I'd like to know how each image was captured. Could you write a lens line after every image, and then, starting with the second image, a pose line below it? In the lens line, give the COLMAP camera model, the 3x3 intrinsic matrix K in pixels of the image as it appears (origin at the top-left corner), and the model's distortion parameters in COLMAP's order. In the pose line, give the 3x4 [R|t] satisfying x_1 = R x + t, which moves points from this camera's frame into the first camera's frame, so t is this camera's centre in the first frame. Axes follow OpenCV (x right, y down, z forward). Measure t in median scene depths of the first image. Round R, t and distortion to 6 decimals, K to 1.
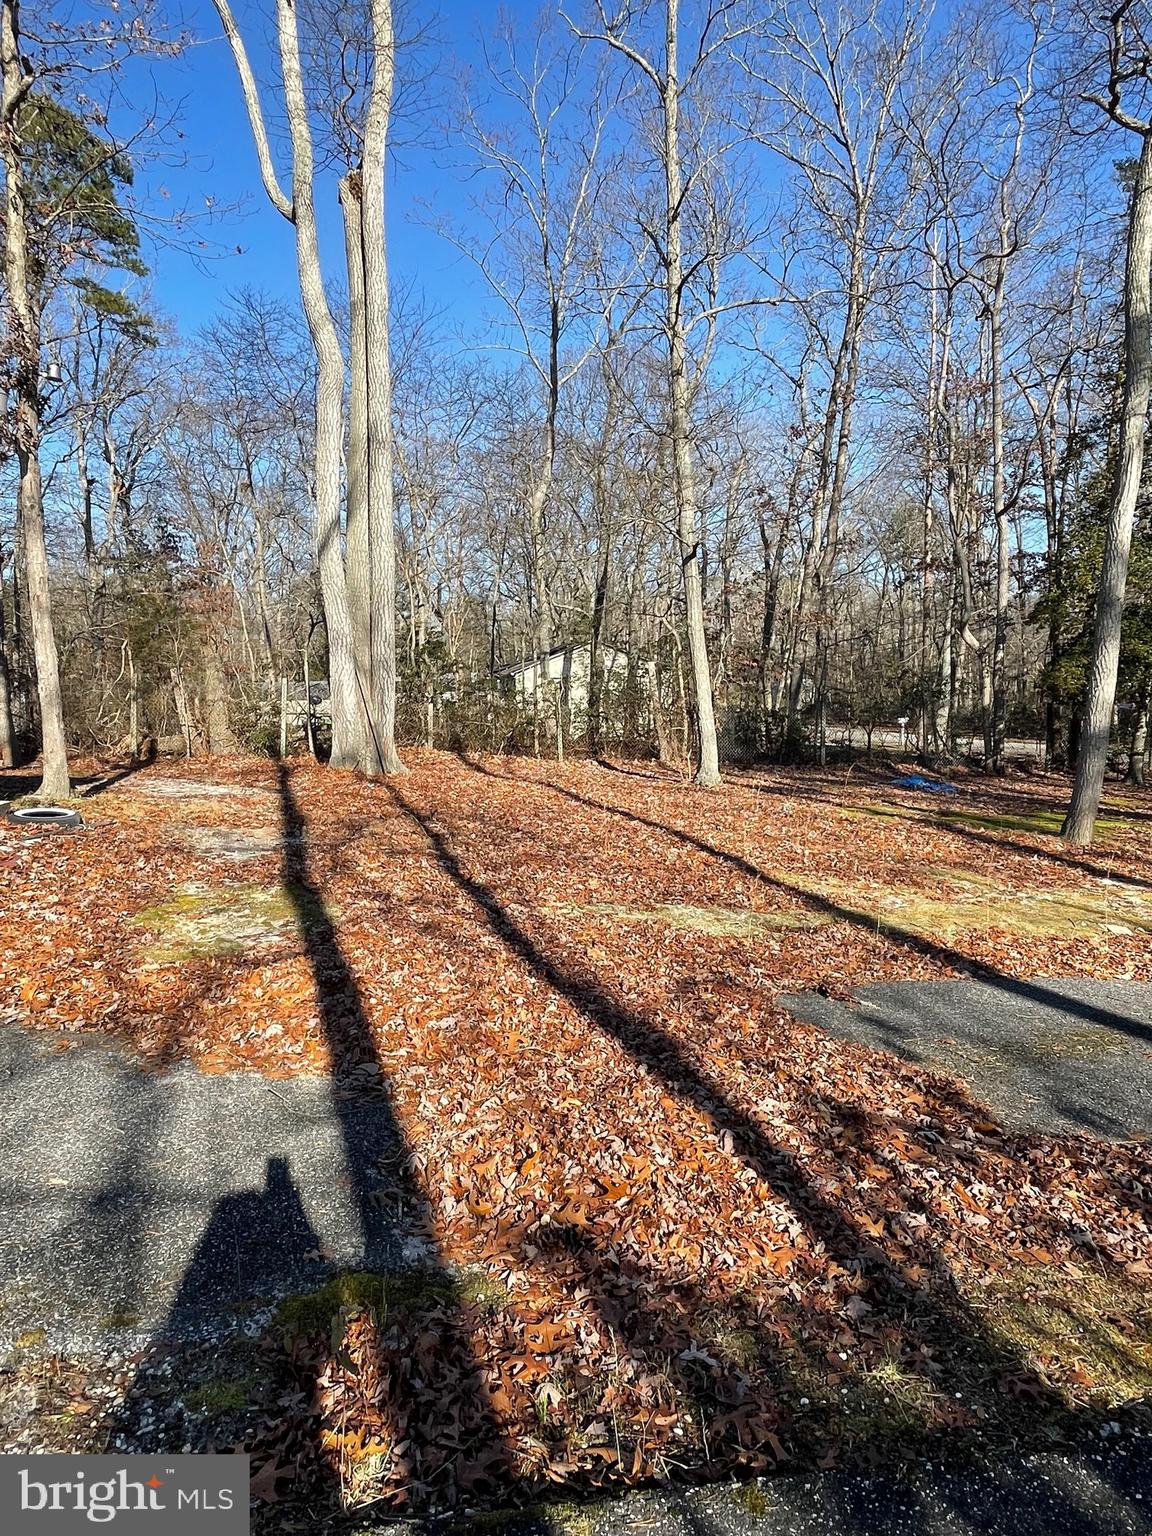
lens RADIAL K [[954.0, 0, 576.0], [0, 954.0, 768.0], [0, 0, 1]] dist [-0.002363, -0.002619]
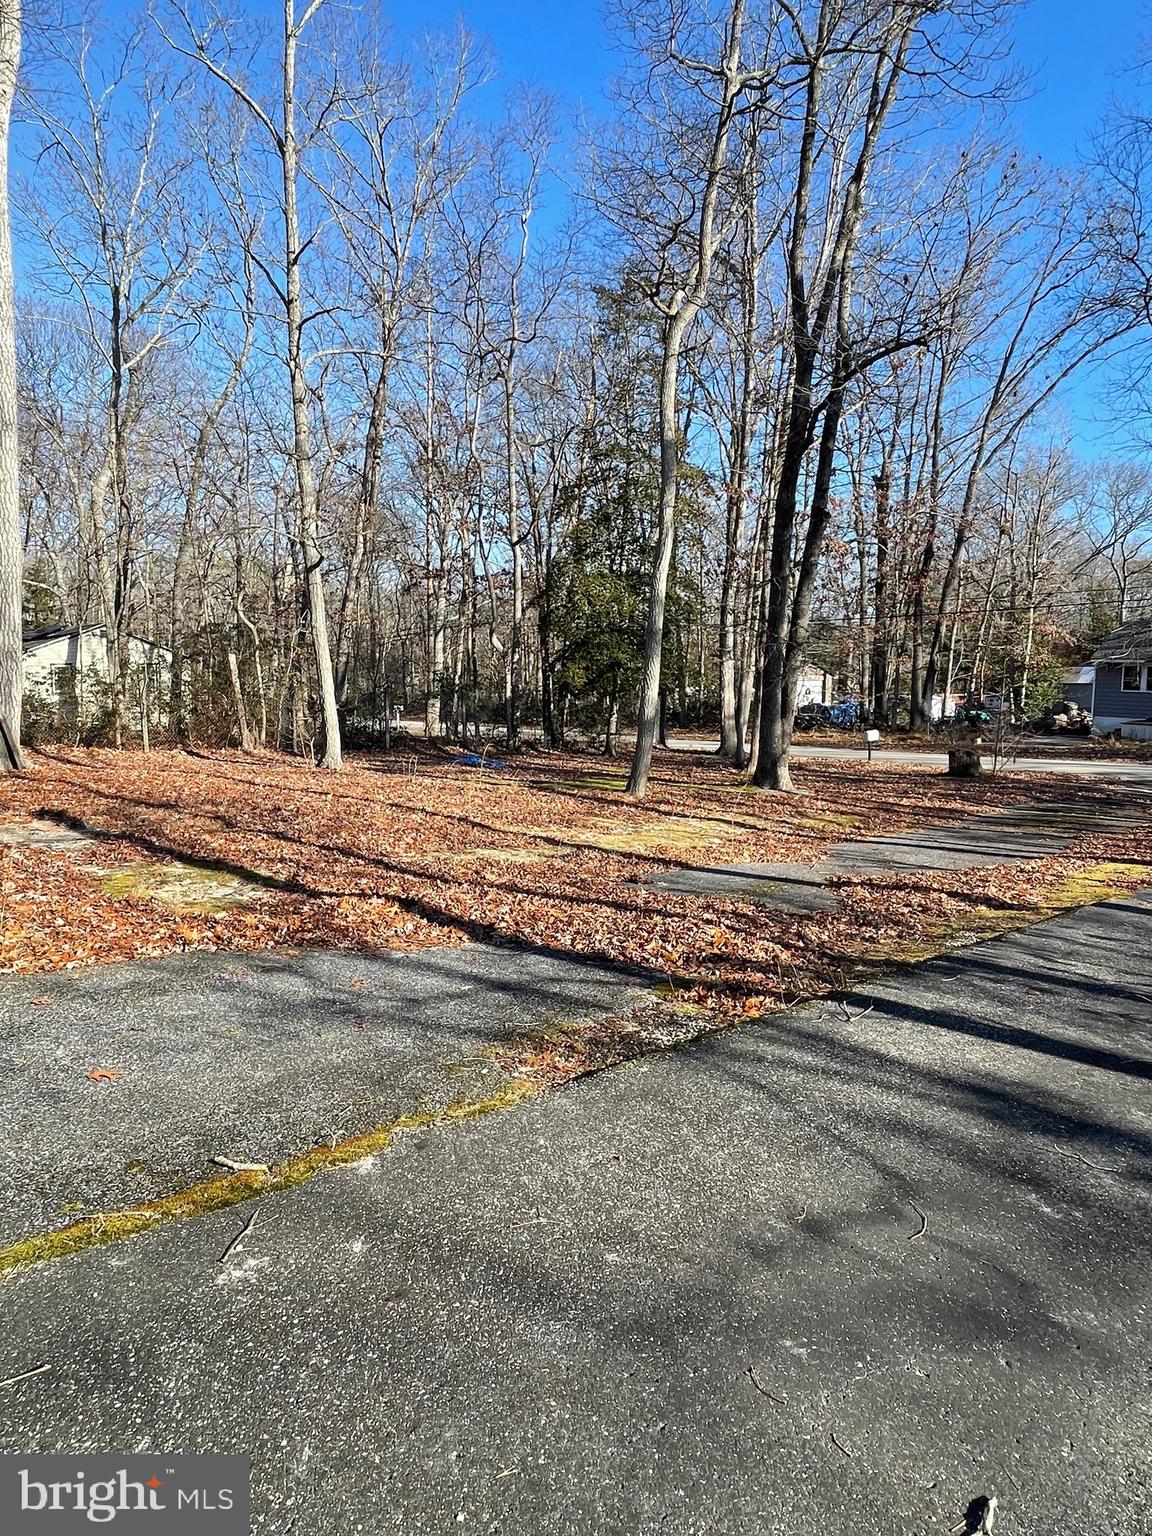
lens RADIAL K [[954.0, 0, 576.0], [0, 954.0, 768.0], [0, 0, 1]] dist [-0.002363, -0.002619]
pose [[0.833303, -0.037786, 0.551524, -0.190782], [0.029752, 0.999281, 0.023511, -0.000443], [-0.552016, -0.003183, 0.833827, -0.084161]]
